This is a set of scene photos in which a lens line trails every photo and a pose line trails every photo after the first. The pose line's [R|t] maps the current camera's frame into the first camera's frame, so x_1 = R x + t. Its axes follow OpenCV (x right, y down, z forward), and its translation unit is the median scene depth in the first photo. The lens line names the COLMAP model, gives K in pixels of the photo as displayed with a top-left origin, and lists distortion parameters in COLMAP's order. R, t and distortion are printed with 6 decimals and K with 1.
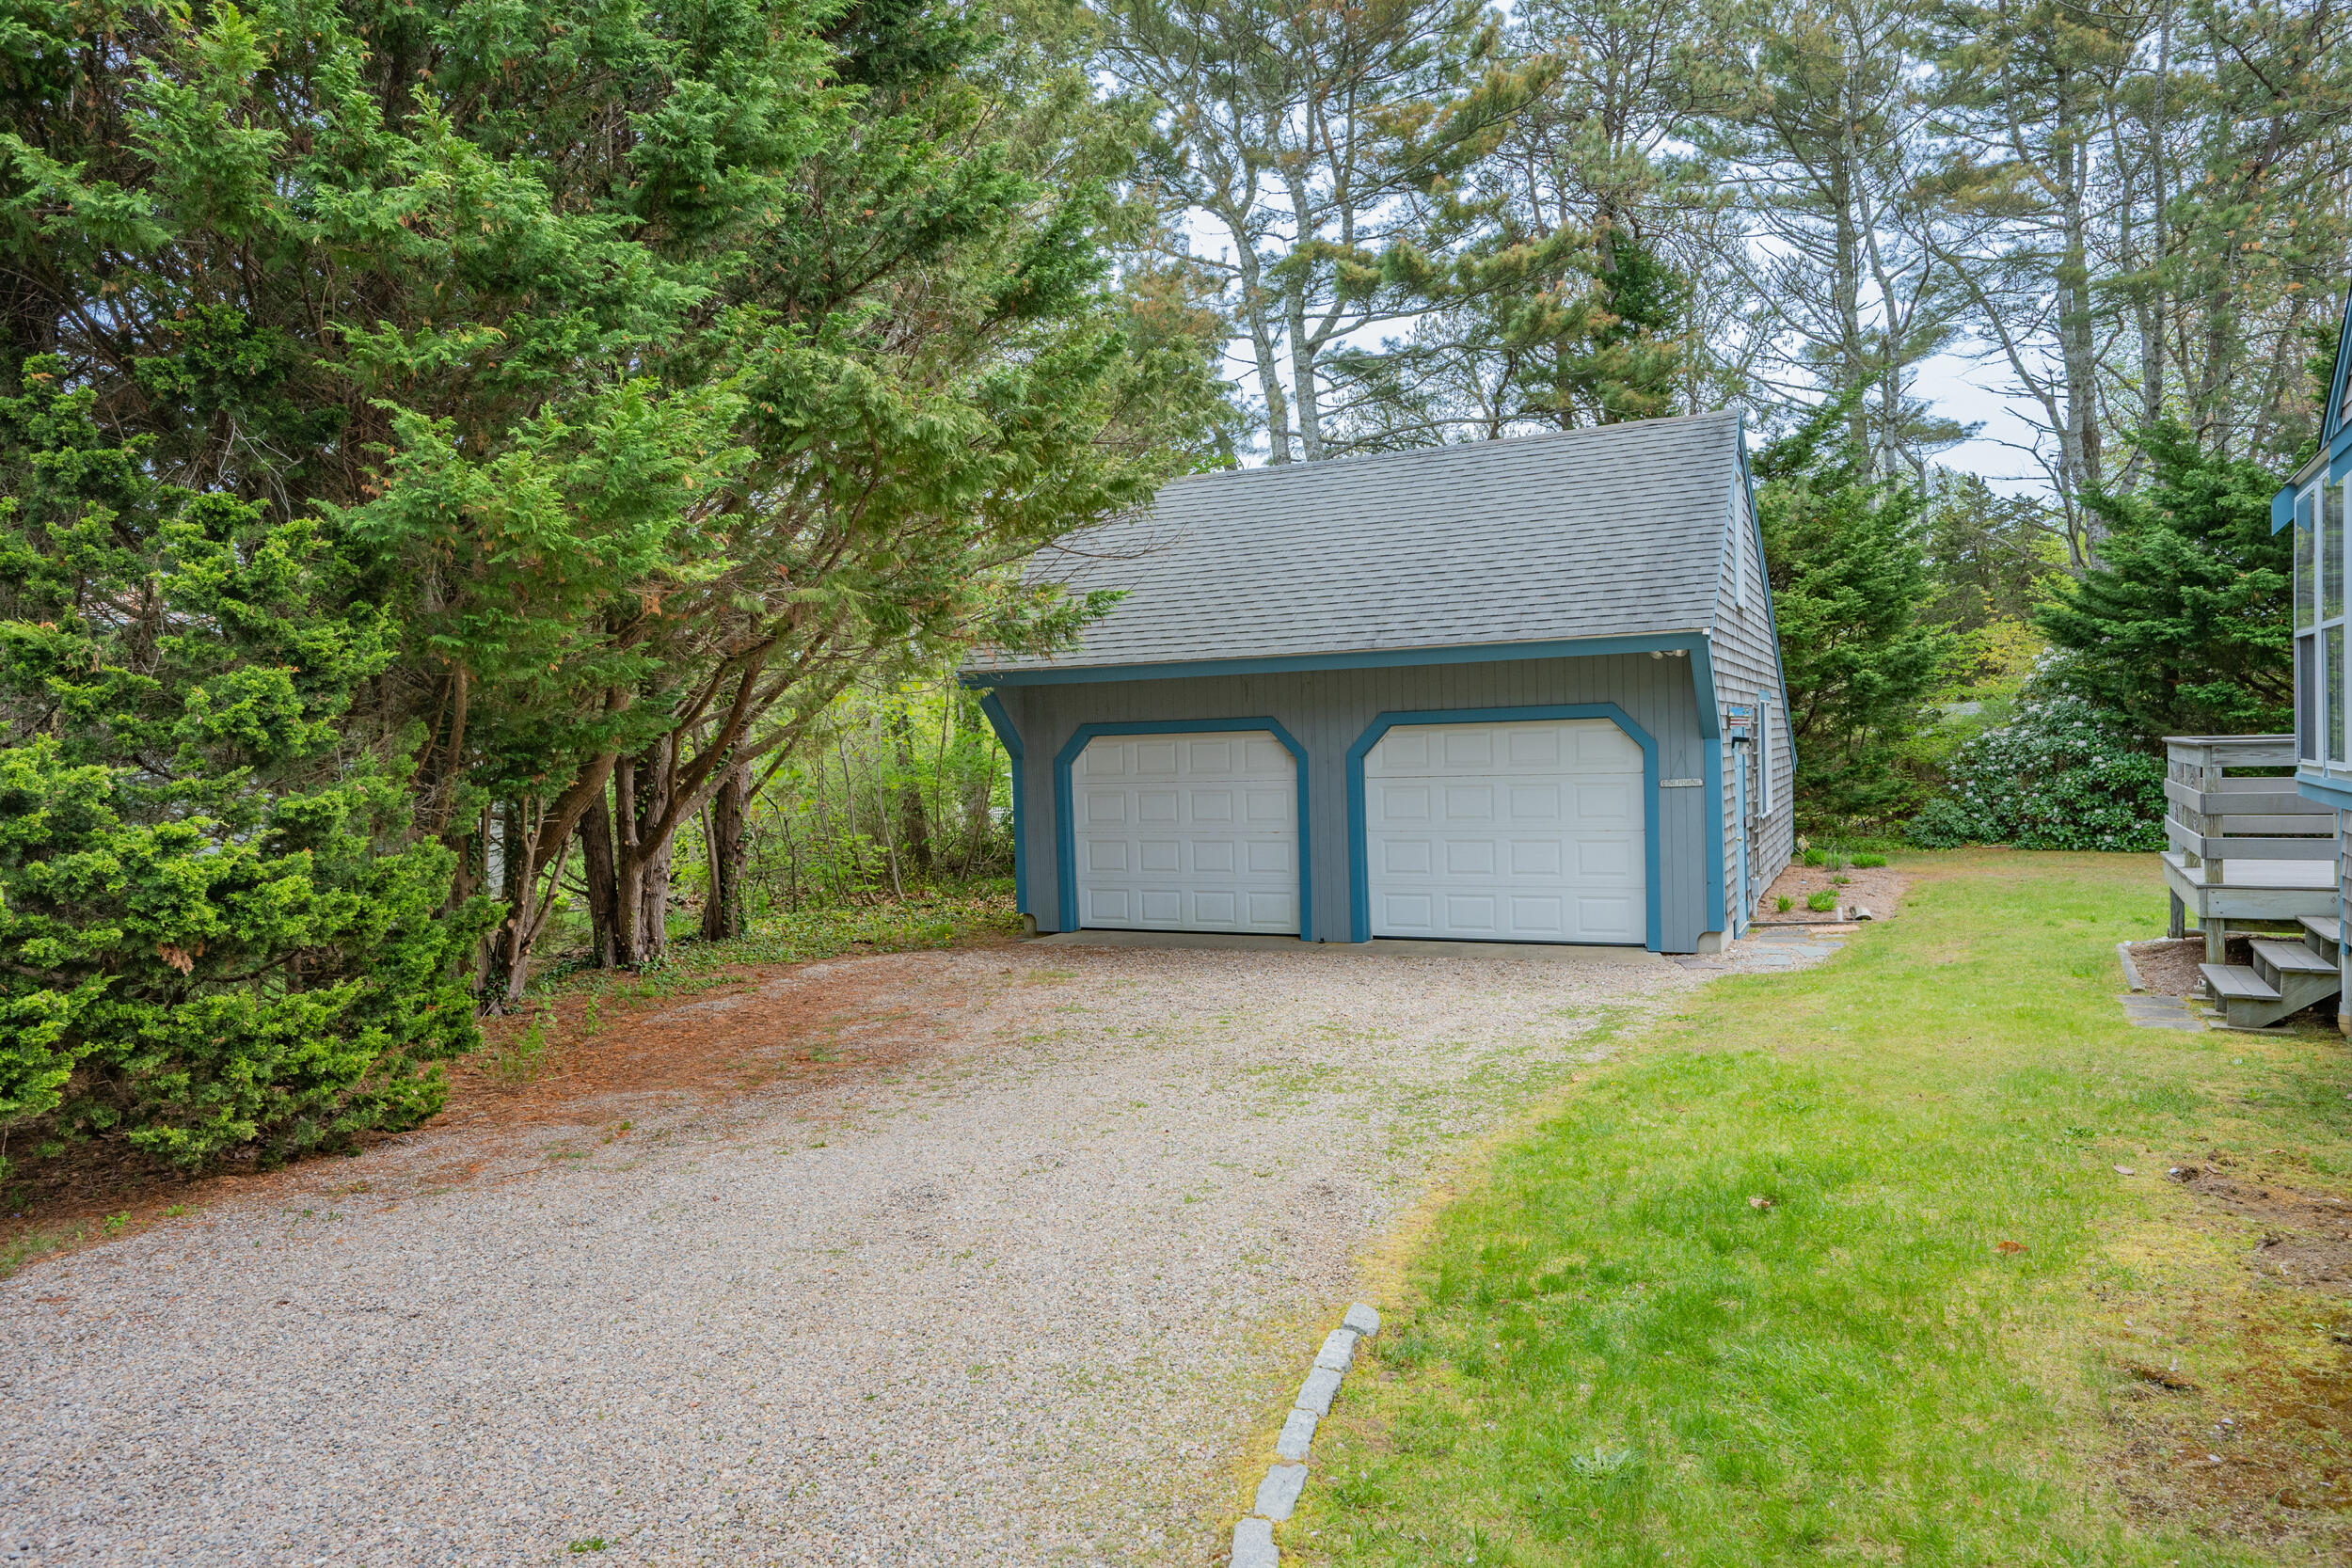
lens RADIAL K [[1089.2, 0, 1174.1], [0, 1089.2, 793.1], [0, 0, 1]] dist [-0.000611, -0.000033]
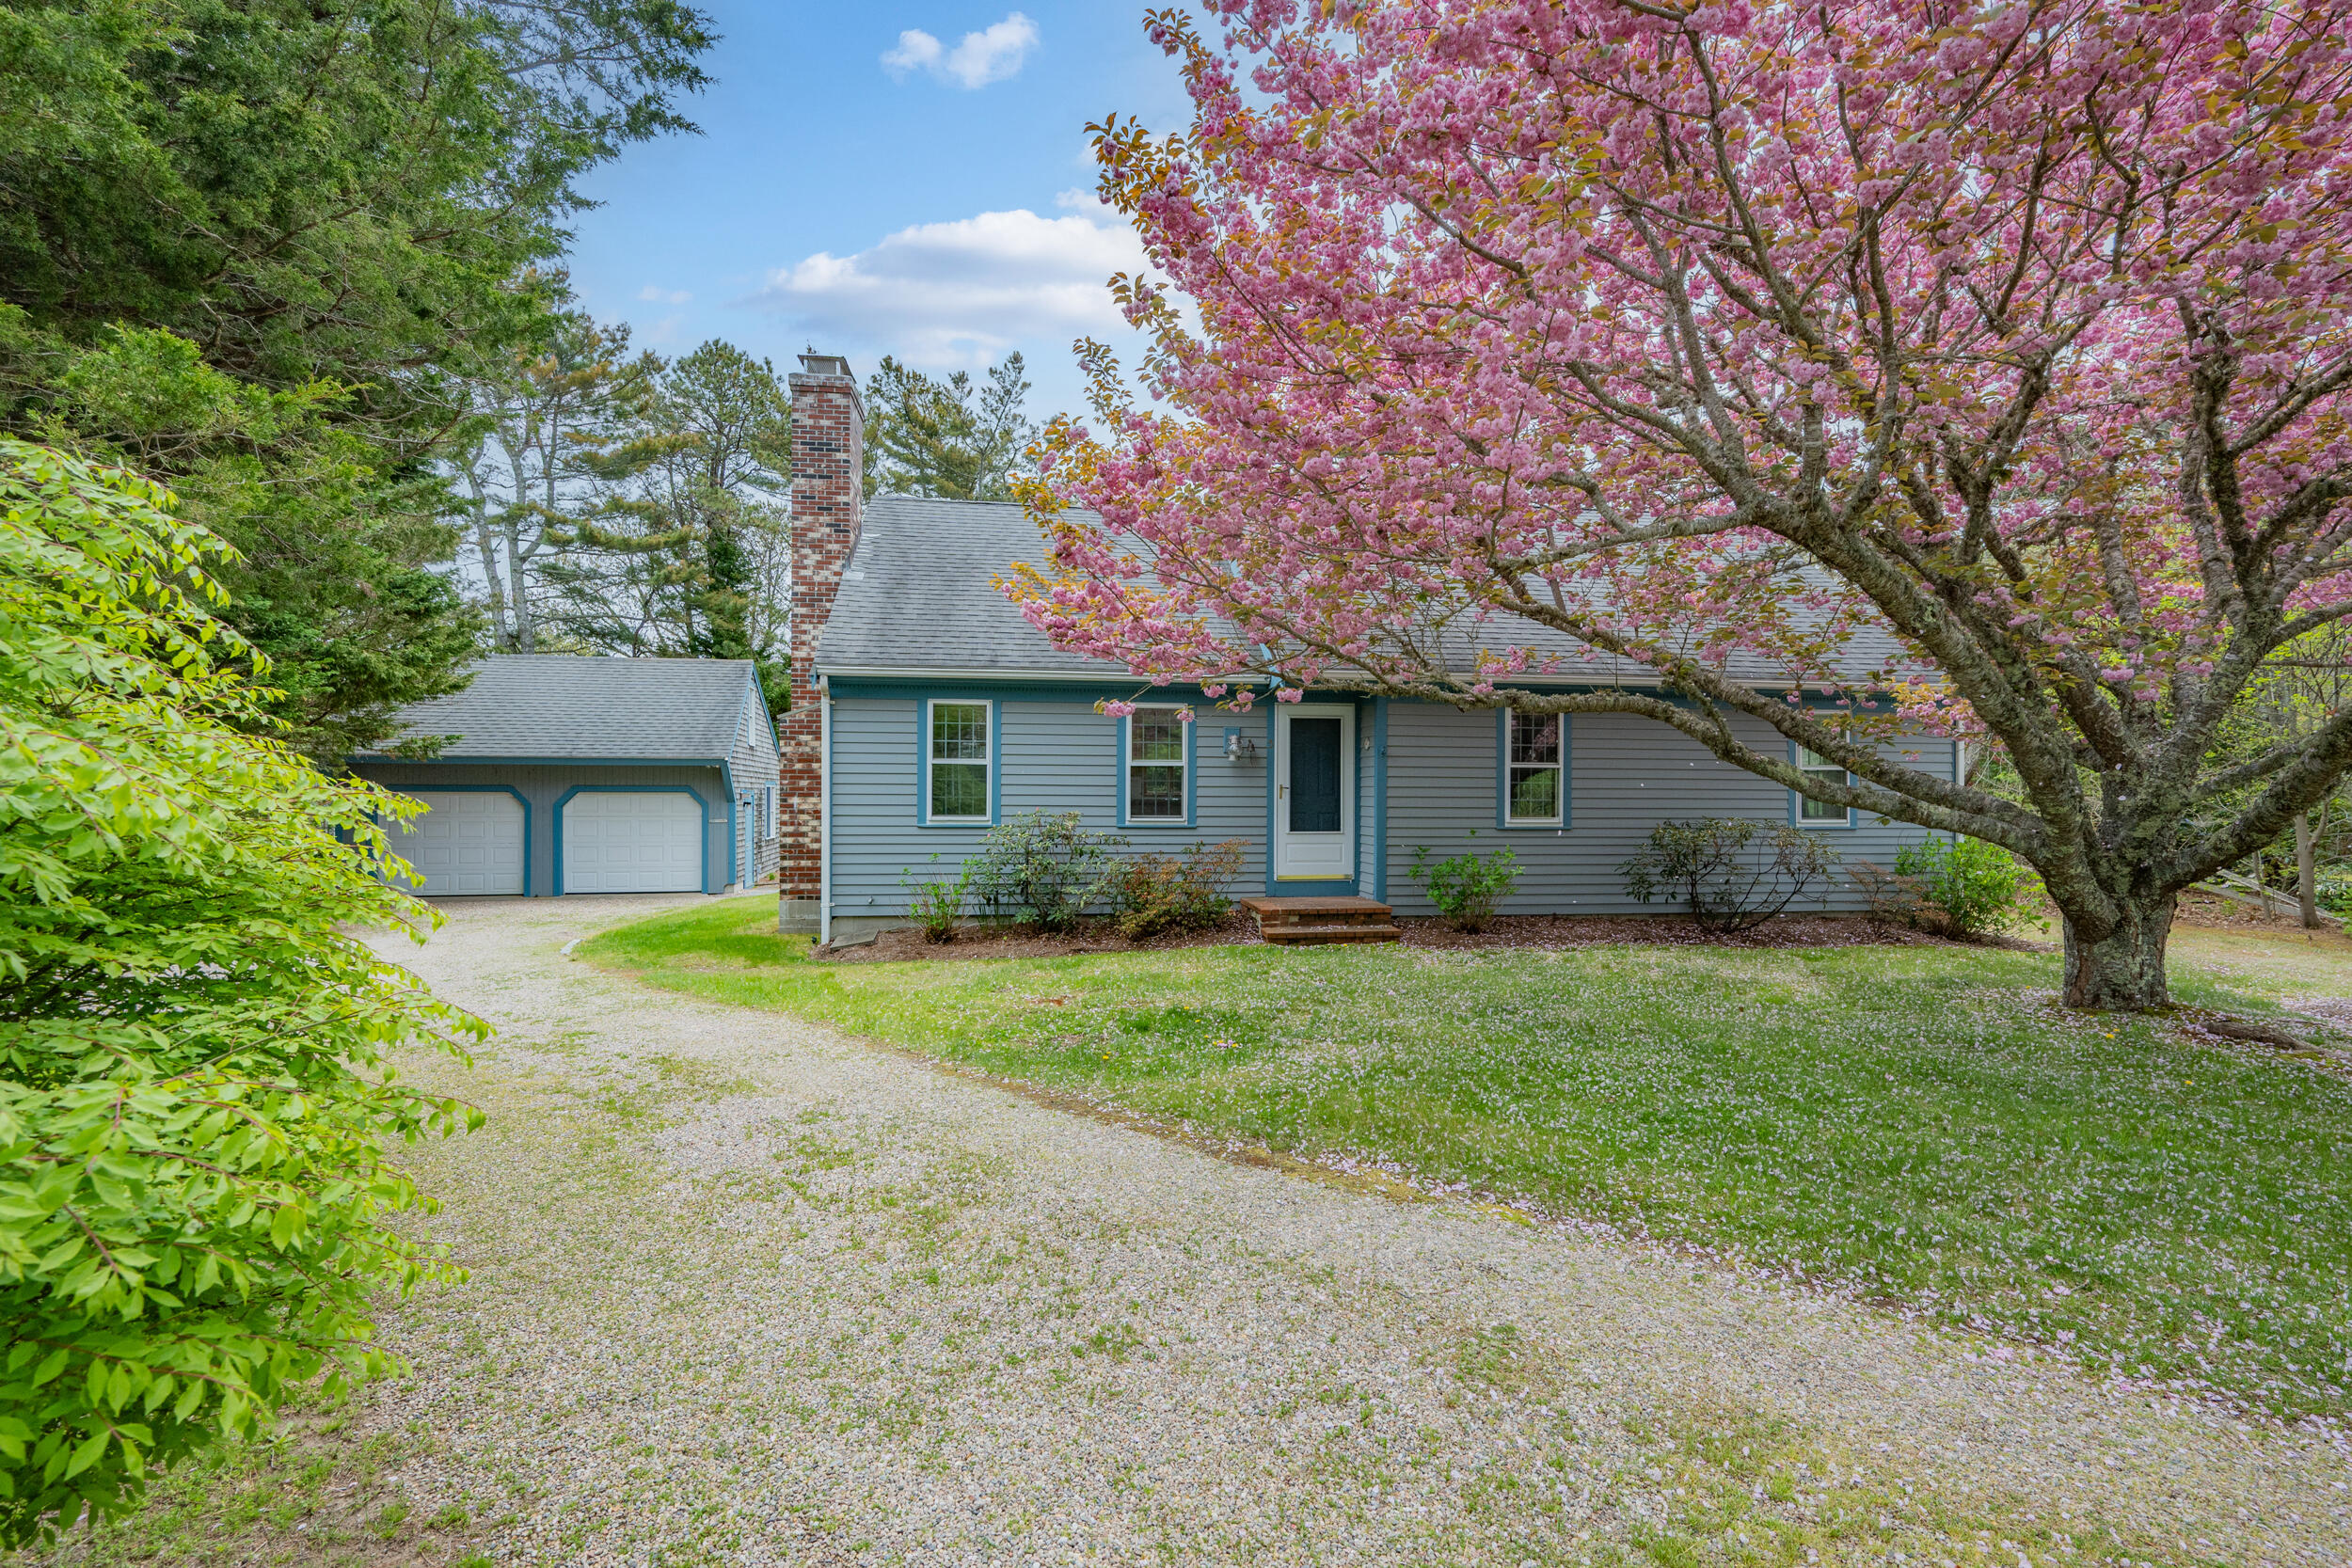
lens RADIAL K [[993.0, 0, 1172.8], [0, 993.0, 796.0], [0, 0, 1]] dist [-0.001309, -0.000390]
pose [[0.724393, 0.035731, 0.688461, -0.183948], [0.002807, 0.998495, -0.054775, 0.034967], [-0.689382, 0.041610, 0.723202, -0.754502]]
